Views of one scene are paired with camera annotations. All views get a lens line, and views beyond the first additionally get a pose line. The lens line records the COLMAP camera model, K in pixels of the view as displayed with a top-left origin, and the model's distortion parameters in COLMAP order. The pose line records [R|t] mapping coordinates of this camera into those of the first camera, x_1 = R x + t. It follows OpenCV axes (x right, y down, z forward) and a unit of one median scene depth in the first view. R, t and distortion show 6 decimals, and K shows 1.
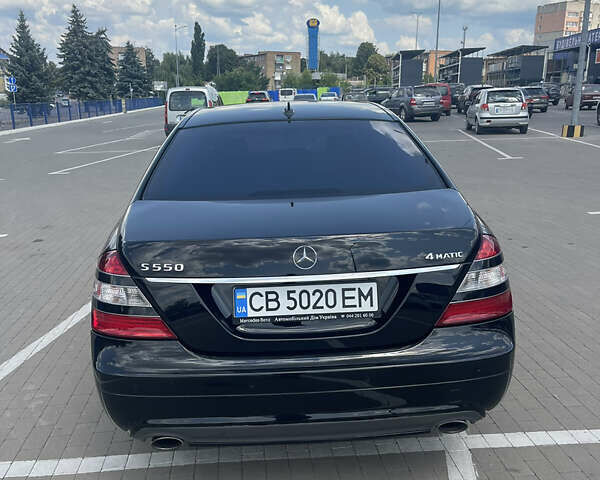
lens RADIAL K [[603.9, 0, 294.1], [0, 603.9, 241.2], [0, 0, 1]] dist [0.049089, 0.000000]
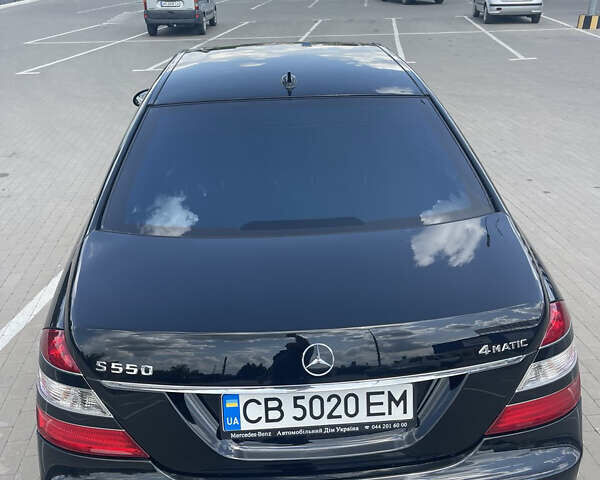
lens RADIAL K [[603.9, 0, 303.1], [0, 603.9, 243.2], [0, 0, 1]] dist [0.049089, 0.000000]
pose [[0.999632, -0.004774, 0.026685, -0.006550], [-0.000468, 0.981183, 0.193079, -0.088101], [-0.027105, -0.193020, 0.980820, 0.105781]]
